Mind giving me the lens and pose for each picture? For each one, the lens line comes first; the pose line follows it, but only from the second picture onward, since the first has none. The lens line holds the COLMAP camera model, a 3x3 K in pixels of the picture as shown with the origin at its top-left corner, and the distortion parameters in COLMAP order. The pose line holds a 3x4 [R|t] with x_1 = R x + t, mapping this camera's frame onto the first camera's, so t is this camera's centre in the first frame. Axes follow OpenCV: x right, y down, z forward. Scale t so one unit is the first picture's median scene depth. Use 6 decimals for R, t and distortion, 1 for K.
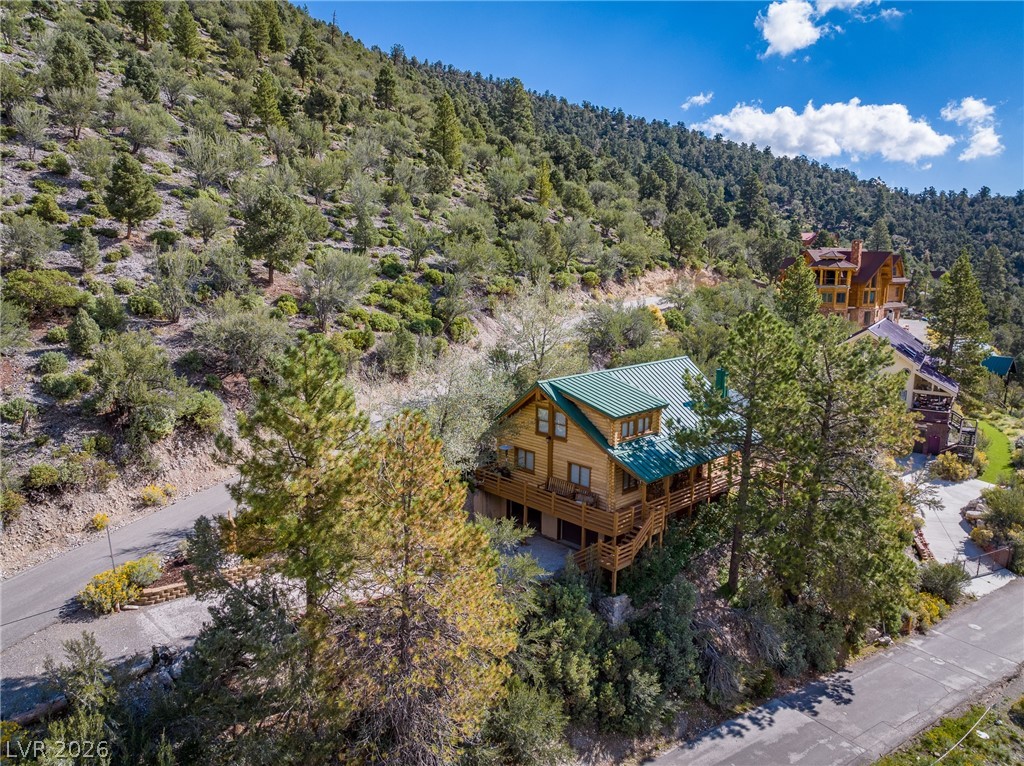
lens RADIAL K [[722.4, 0, 513.1], [0, 722.4, 384.5], [0, 0, 1]] dist [-0.039331, 0.004624]
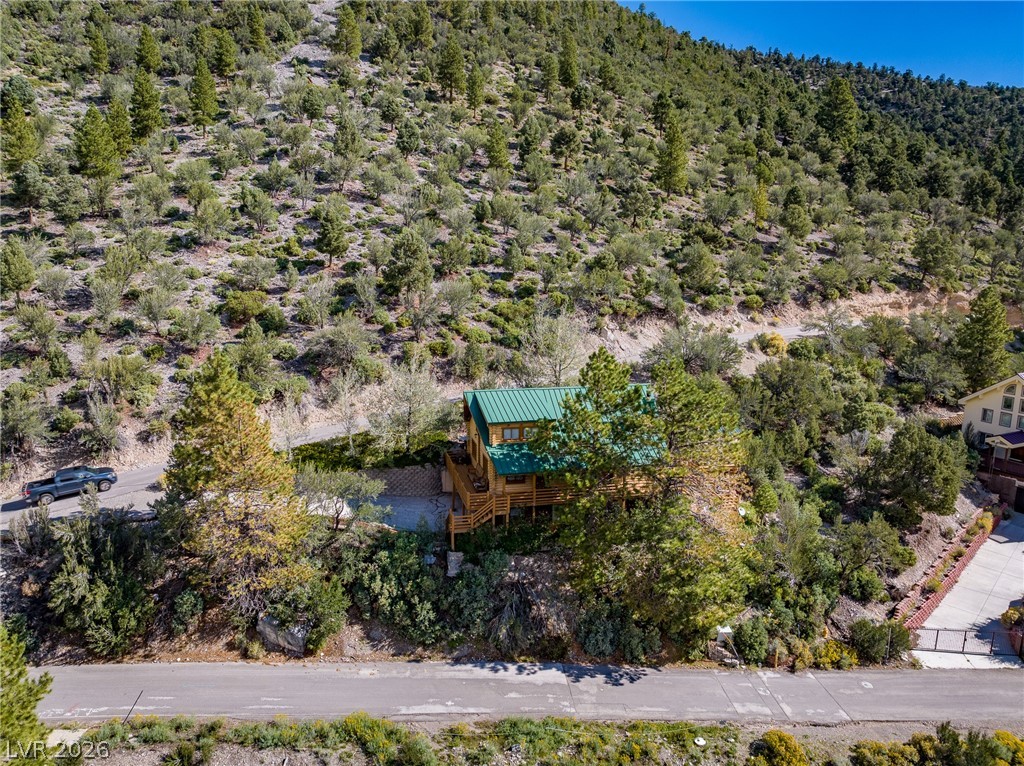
lens RADIAL K [[722.4, 0, 513.1], [0, 722.4, 384.5], [0, 0, 1]] dist [-0.039331, 0.004624]
pose [[0.865105, 0.093771, -0.492748, 0.187520], [-0.092923, 0.995327, 0.026270, -0.014356], [0.492909, 0.023061, 0.869775, -0.029550]]
